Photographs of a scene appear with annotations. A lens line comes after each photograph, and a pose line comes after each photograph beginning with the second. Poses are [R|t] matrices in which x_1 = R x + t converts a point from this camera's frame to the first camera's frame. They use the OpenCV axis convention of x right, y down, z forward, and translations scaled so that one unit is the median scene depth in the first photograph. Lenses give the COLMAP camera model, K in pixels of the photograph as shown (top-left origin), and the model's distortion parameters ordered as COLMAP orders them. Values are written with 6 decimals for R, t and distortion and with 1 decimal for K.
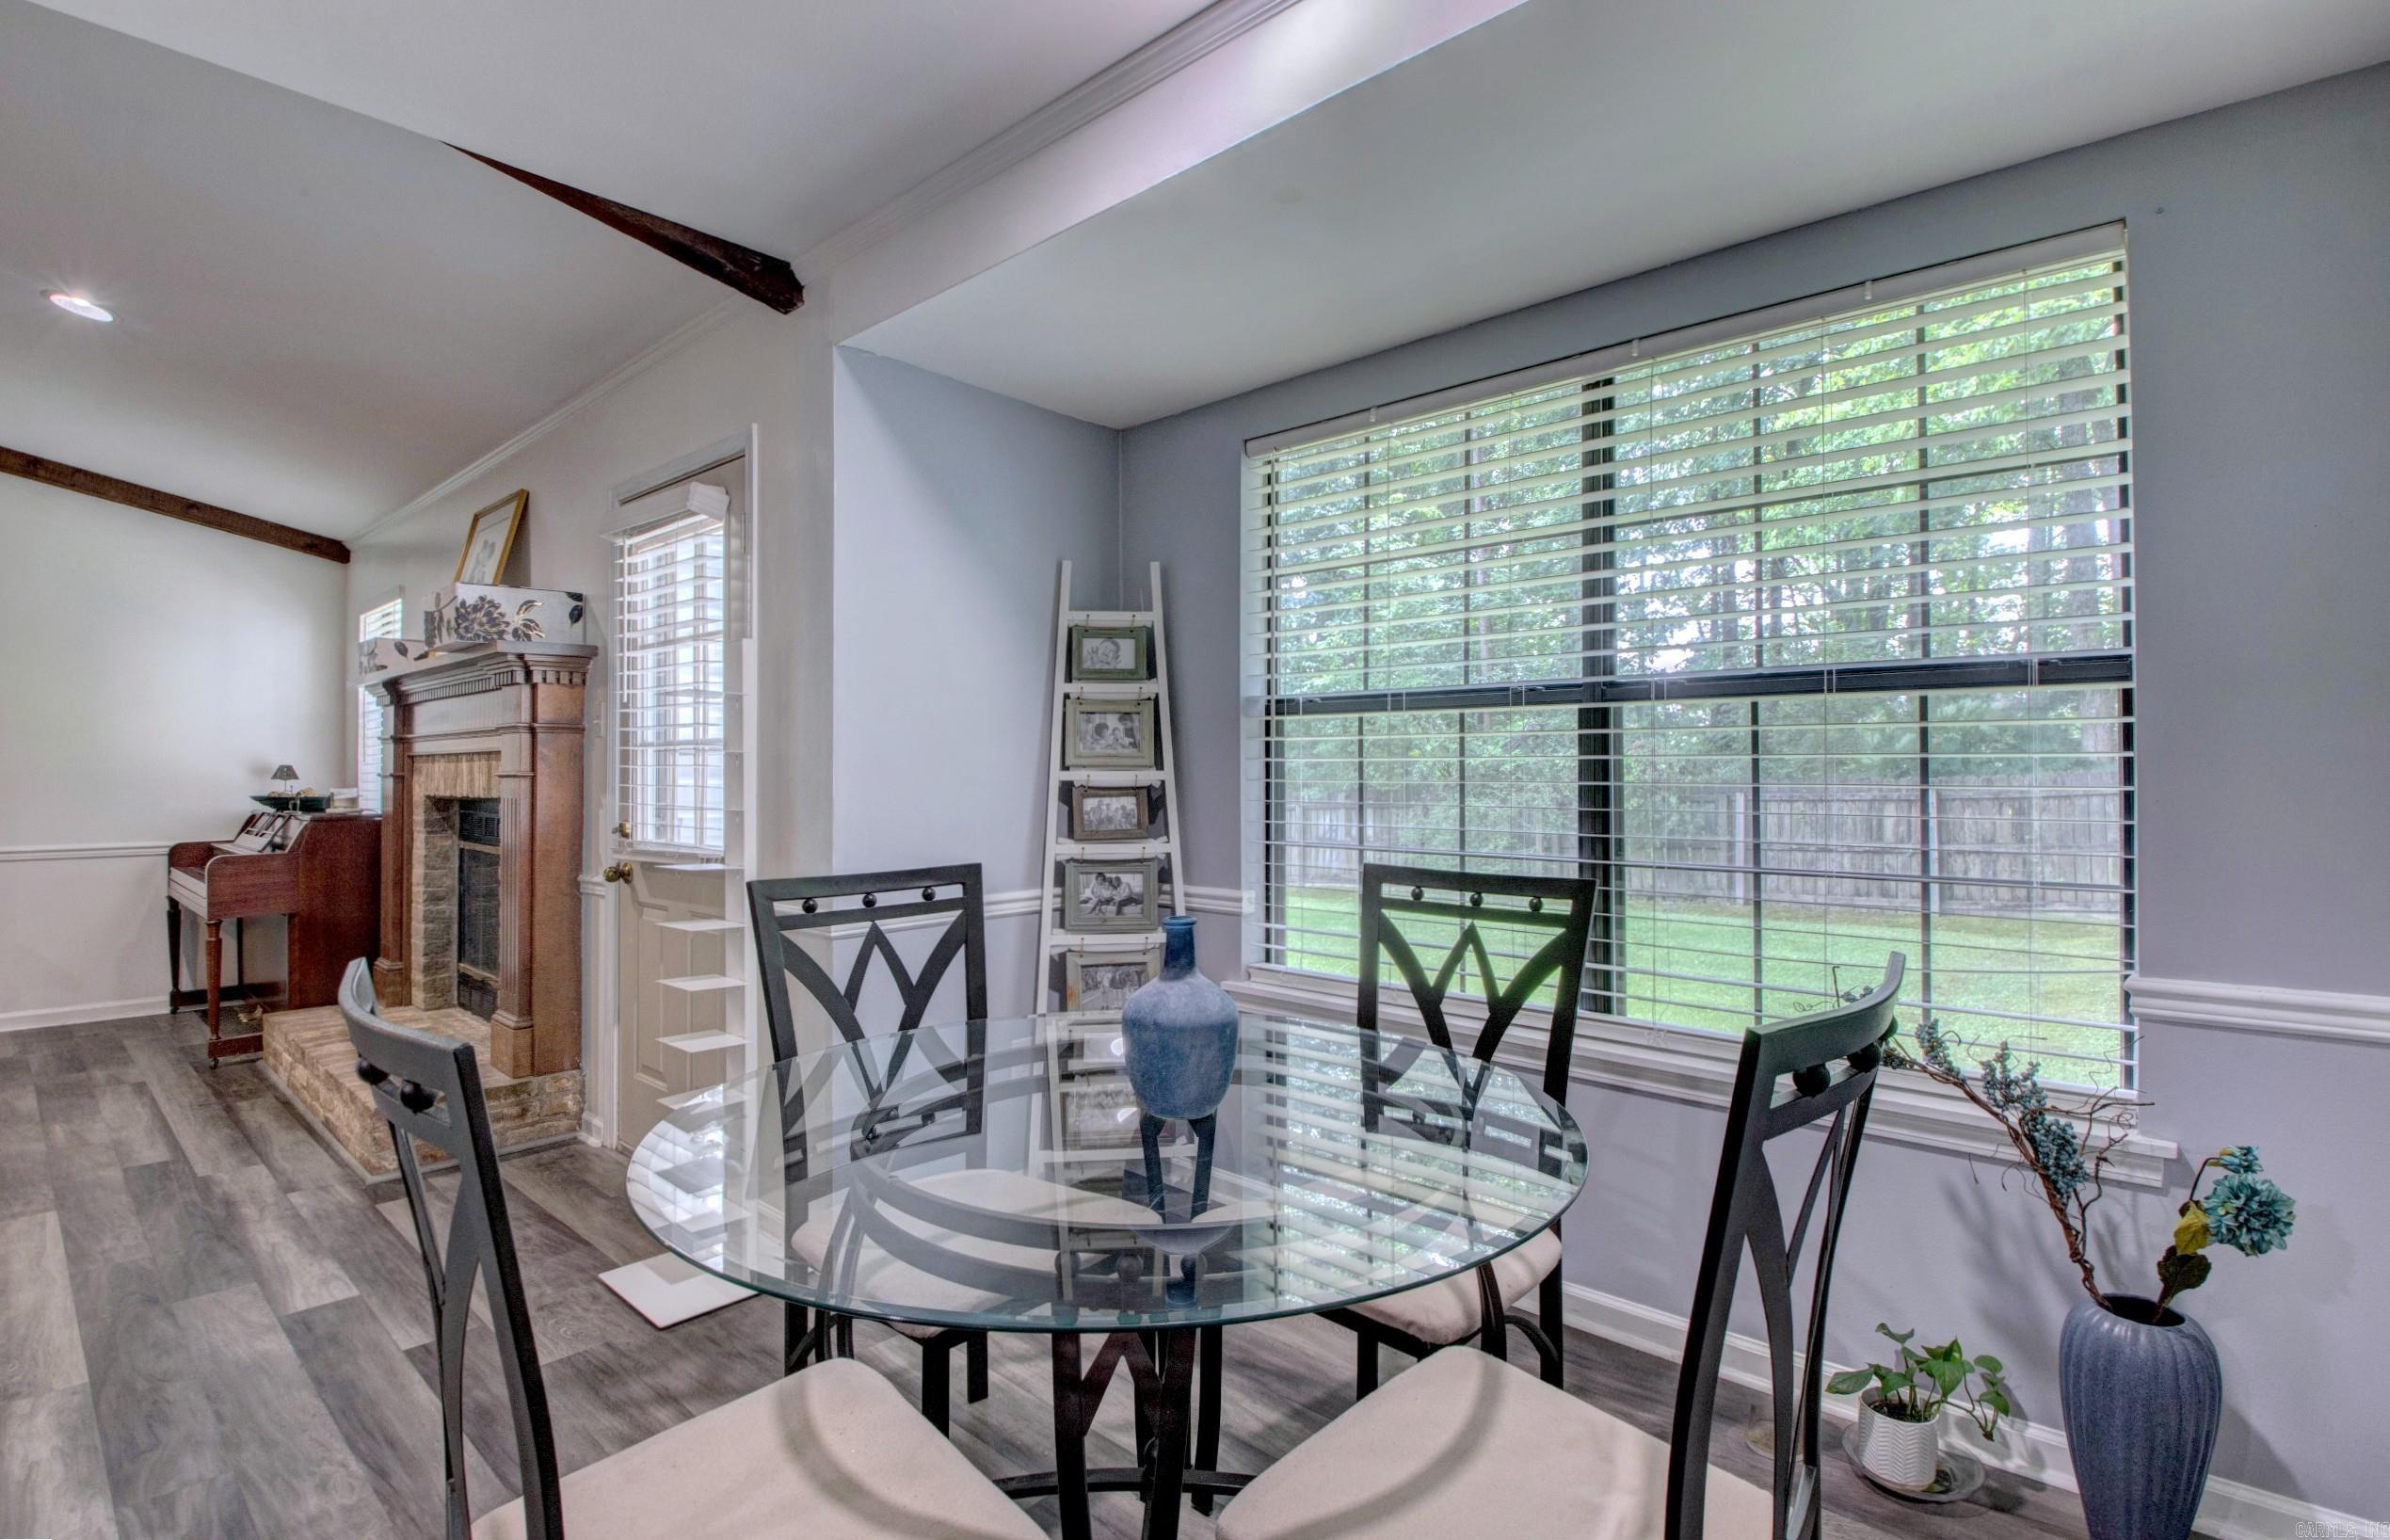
lens RADIAL K [[1123.3, 0, 1195.0], [0, 1123.3, 770.0], [0, 0, 1]] dist [-0.000950, -0.015761]
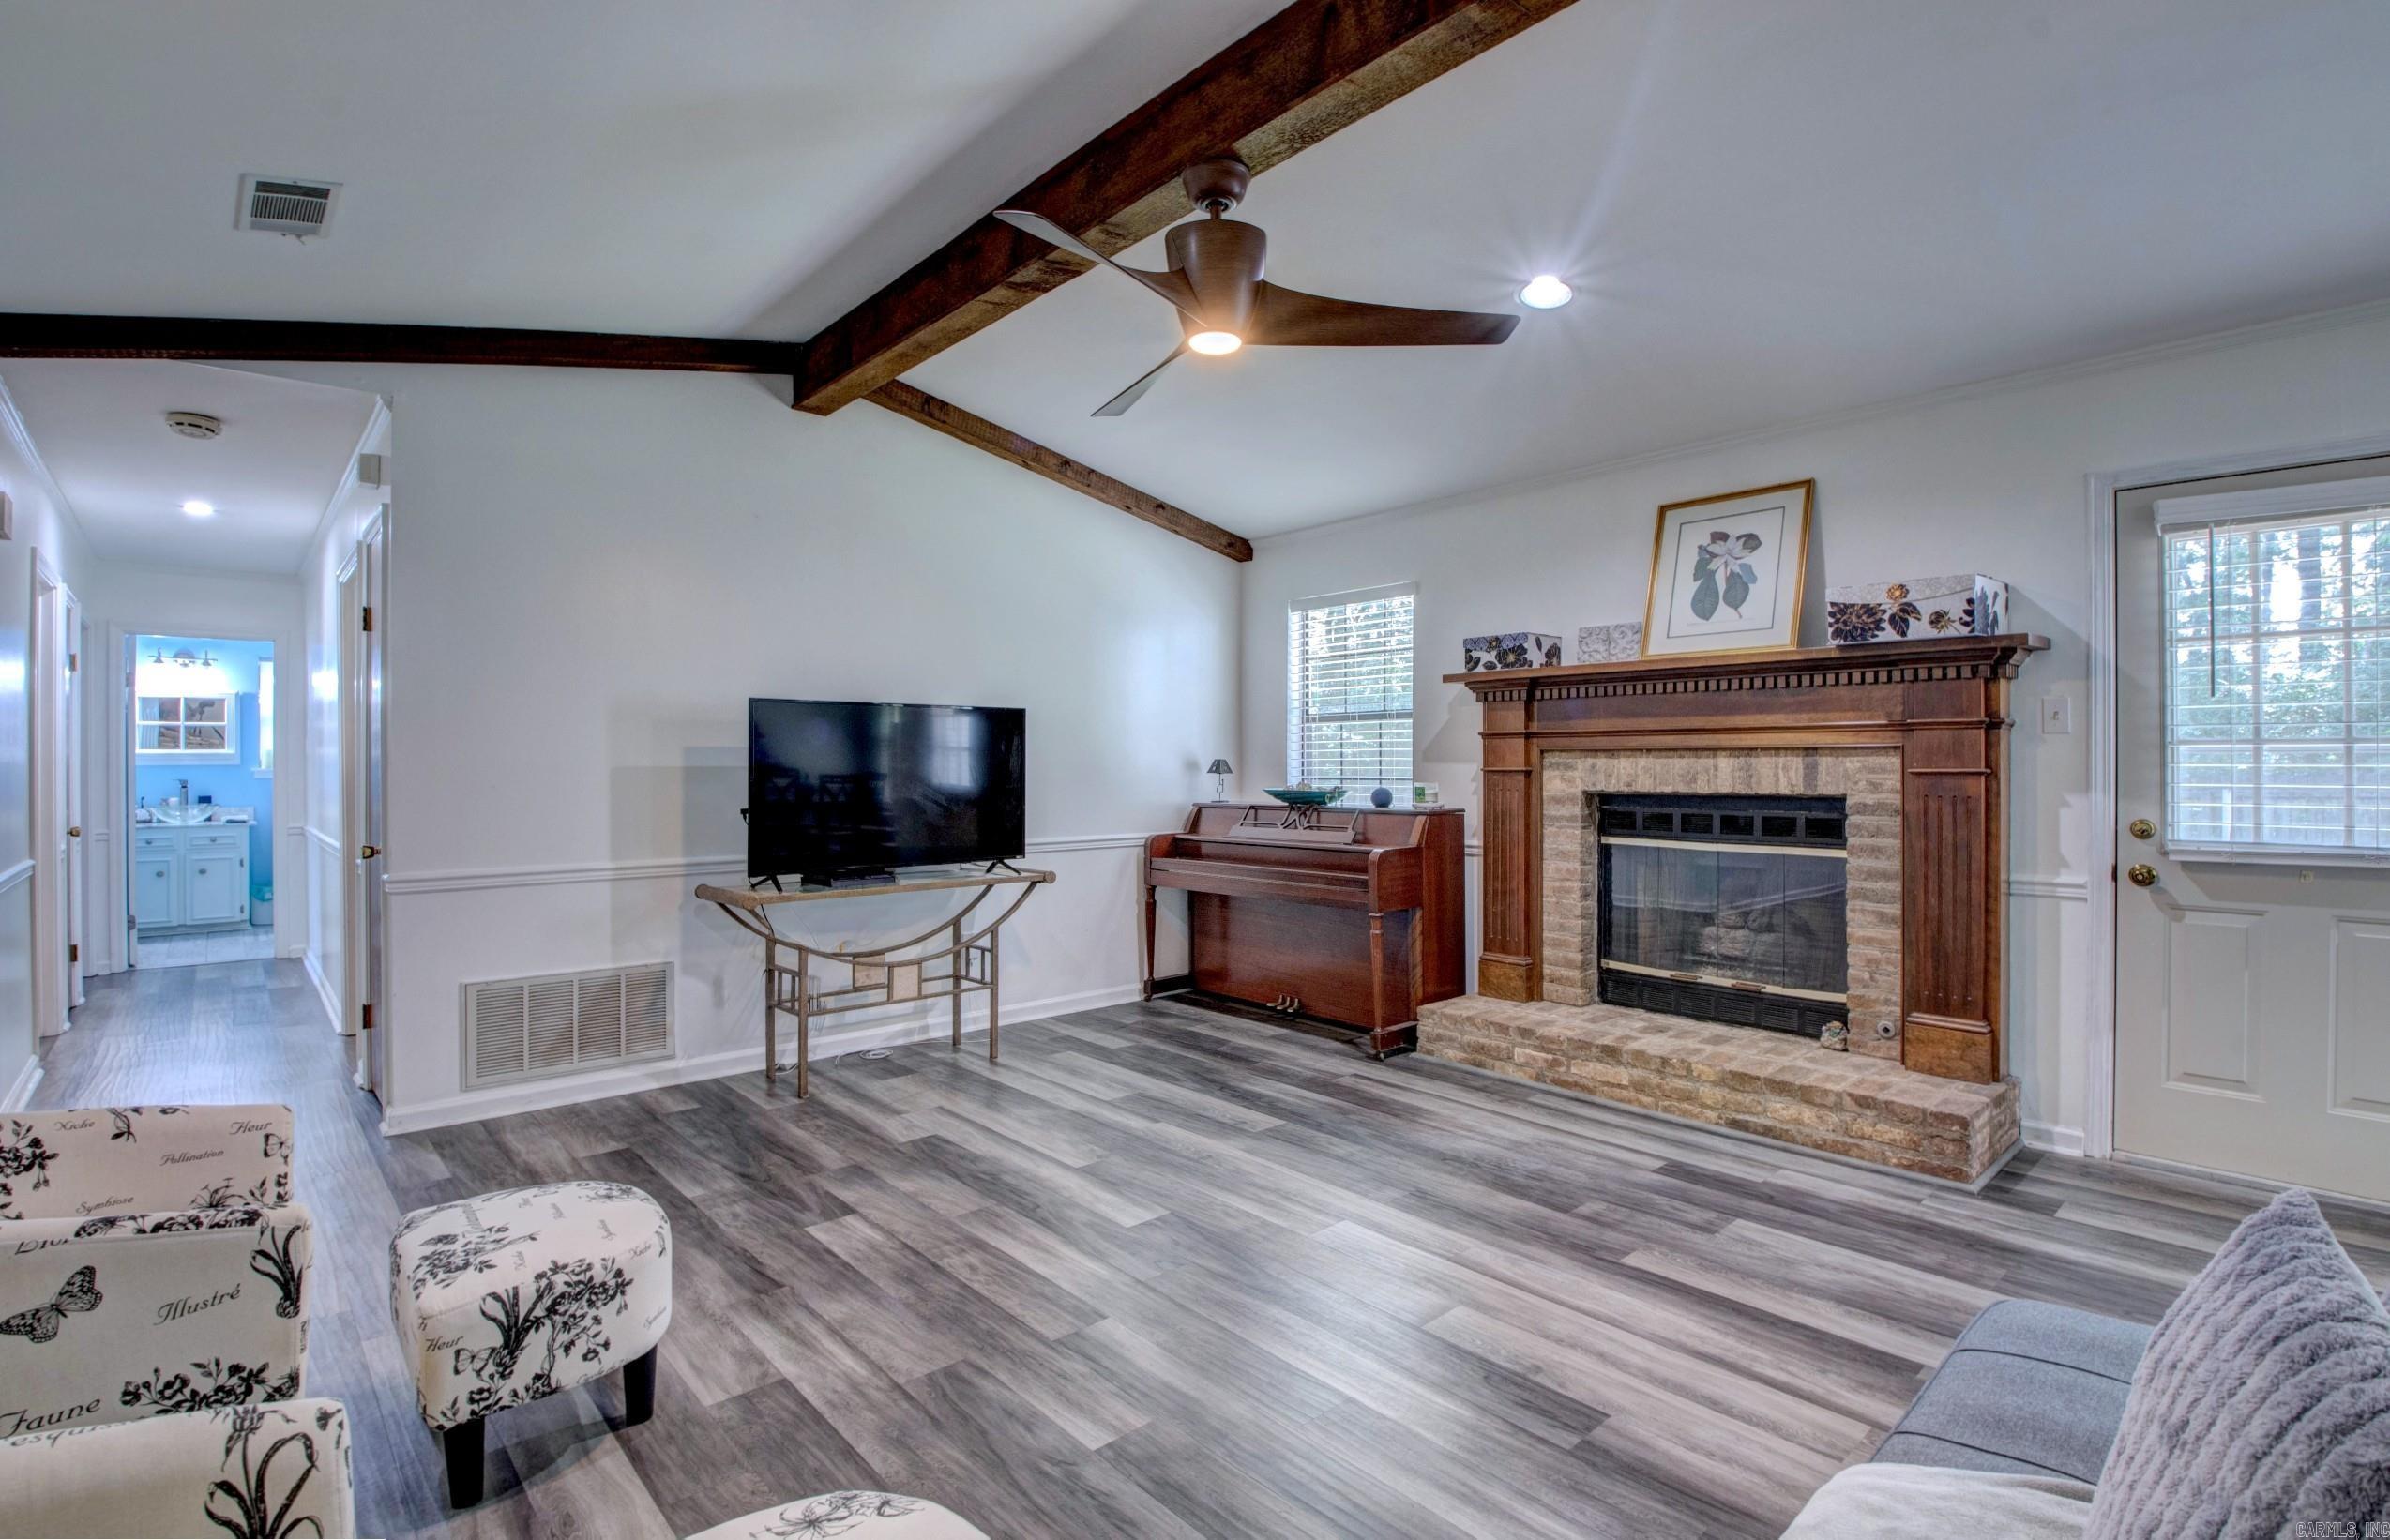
lens RADIAL K [[1108.8, 0, 1190.3], [0, 1108.8, 761.8], [0, 0, 1]] dist [0.024286, -0.032647]
pose [[0.994572, 0.000757, -0.104048, -0.943017], [-0.000506, 0.999997, 0.002440, -0.005663], [0.104049, -0.002374, 0.994569, -0.024874]]
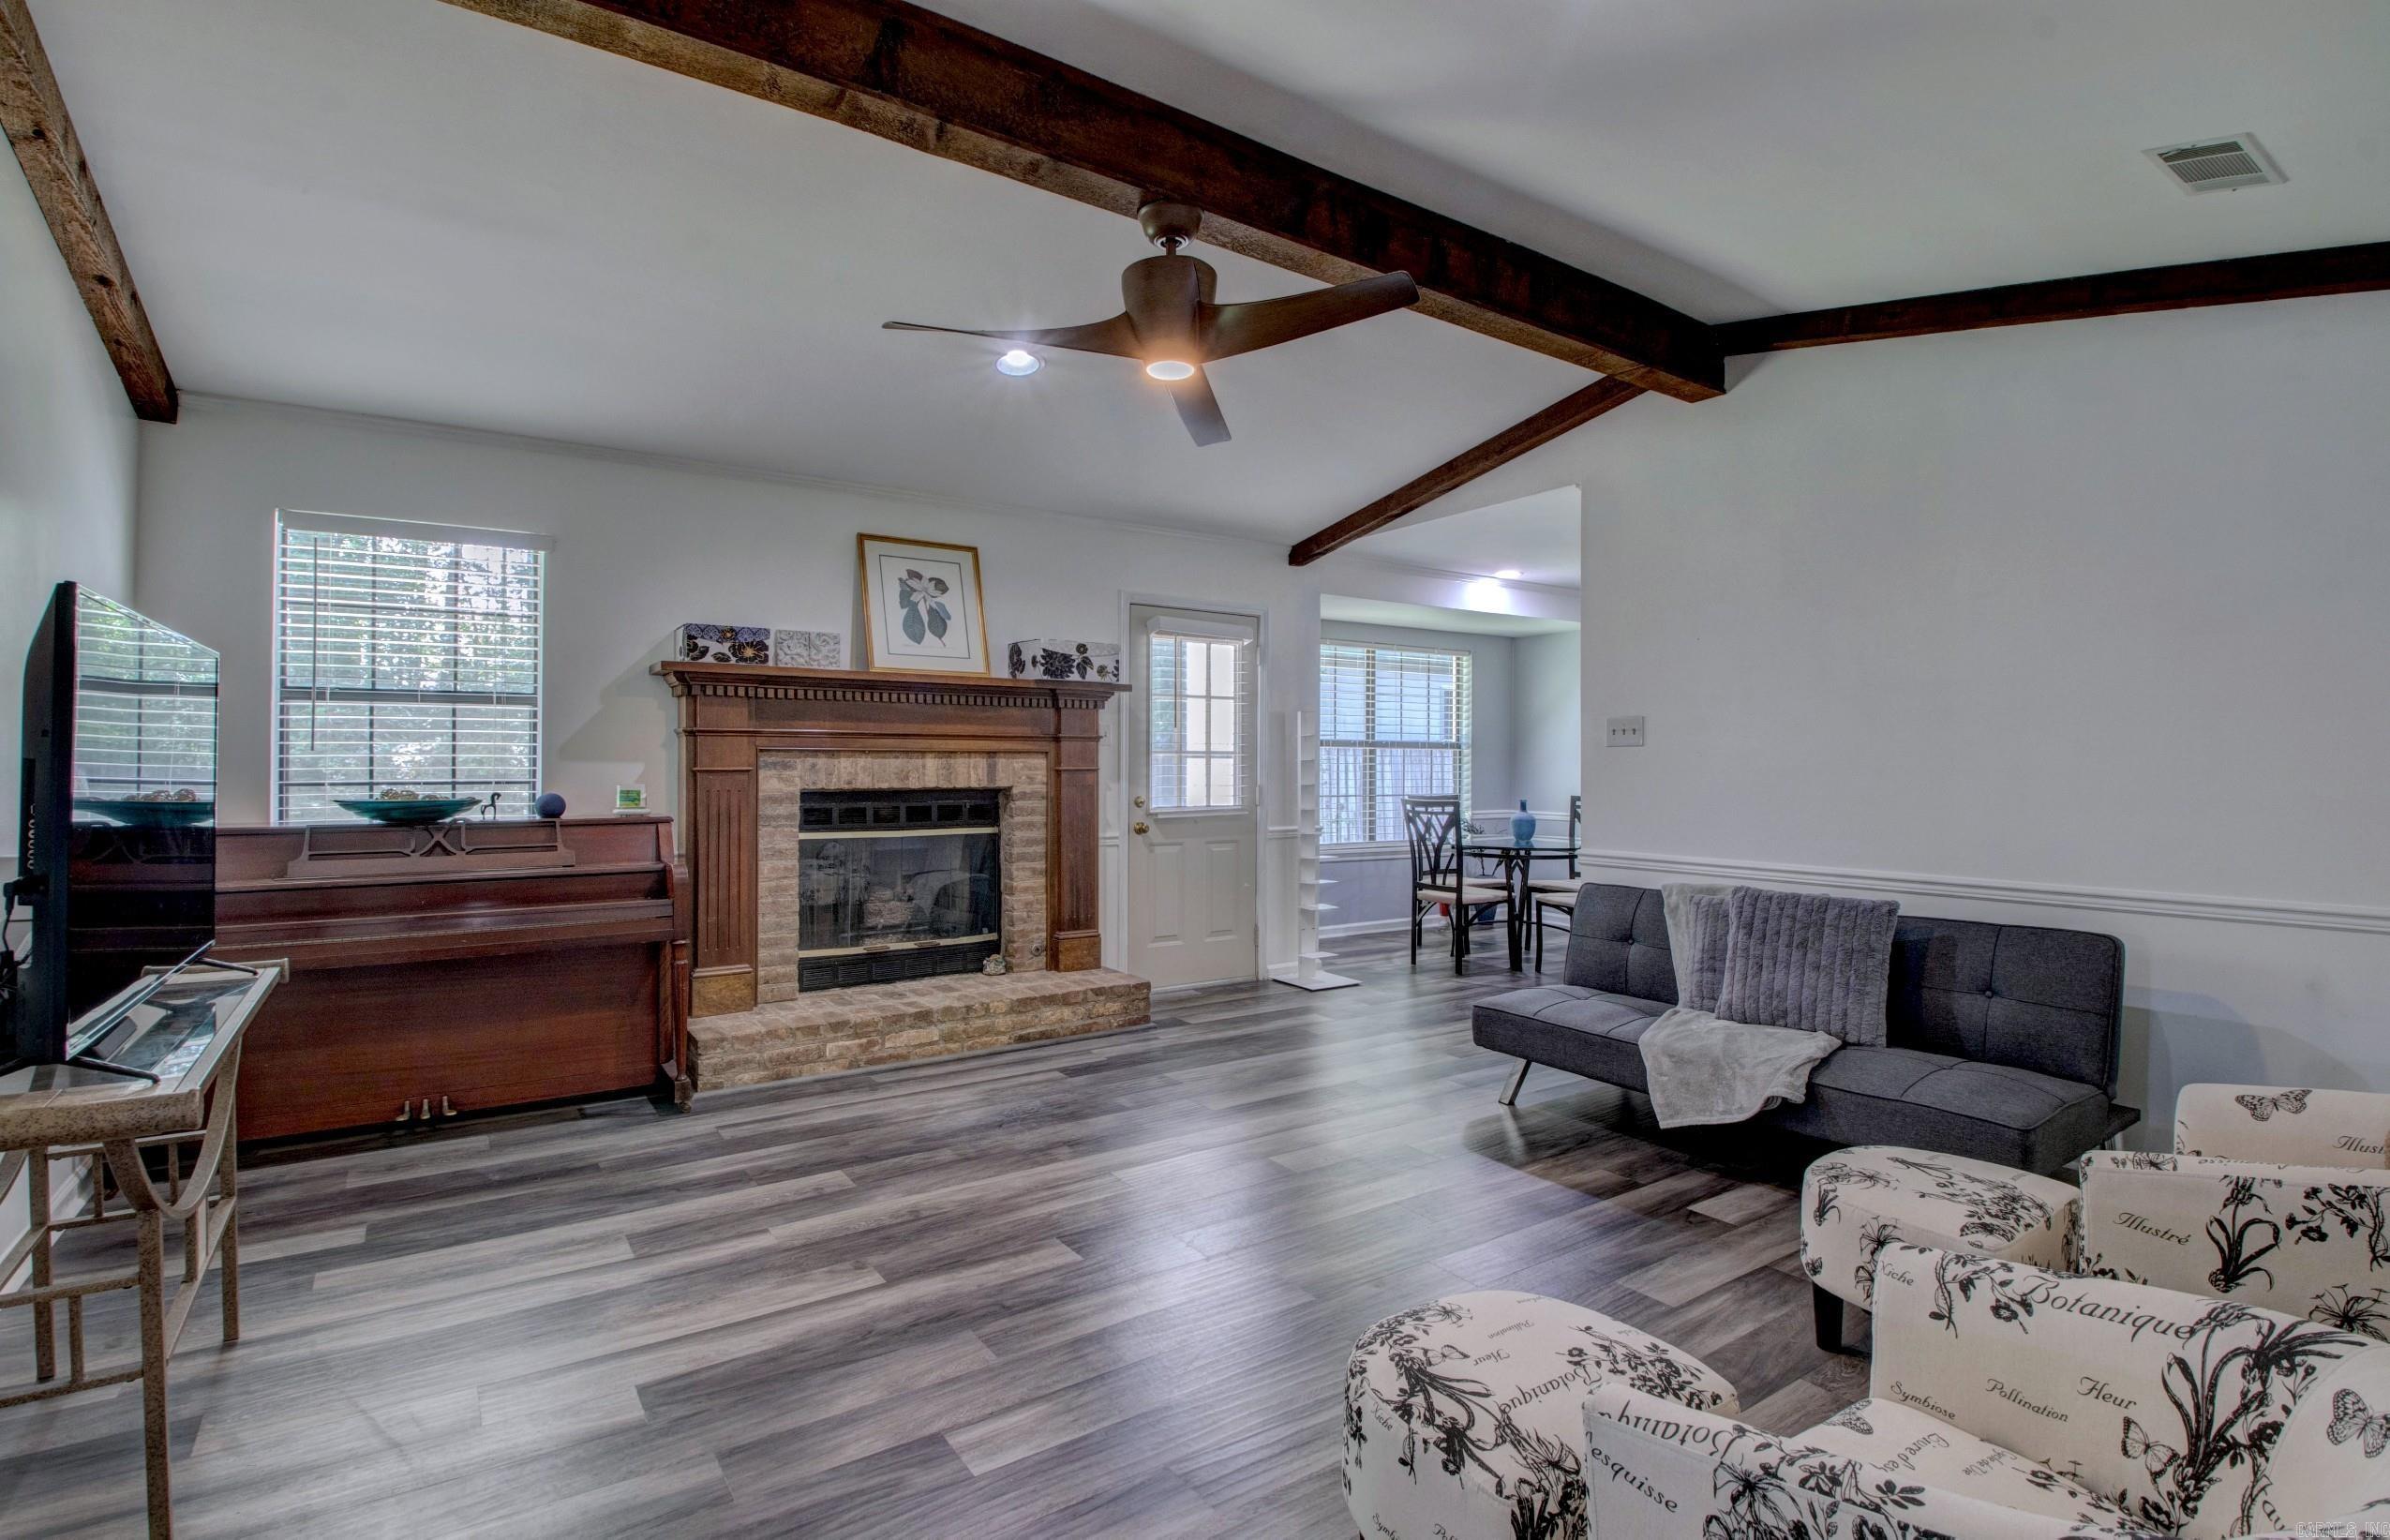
lens RADIAL K [[1108.8, 0, 1190.3], [0, 1108.8, 761.8], [0, 0, 1]] dist [0.024286, -0.032647]
pose [[0.232540, 0.004612, 0.972576, -1.620410], [-0.006338, 0.999975, -0.003226, -0.001919], [-0.972566, -0.005413, 0.232564, 0.416998]]
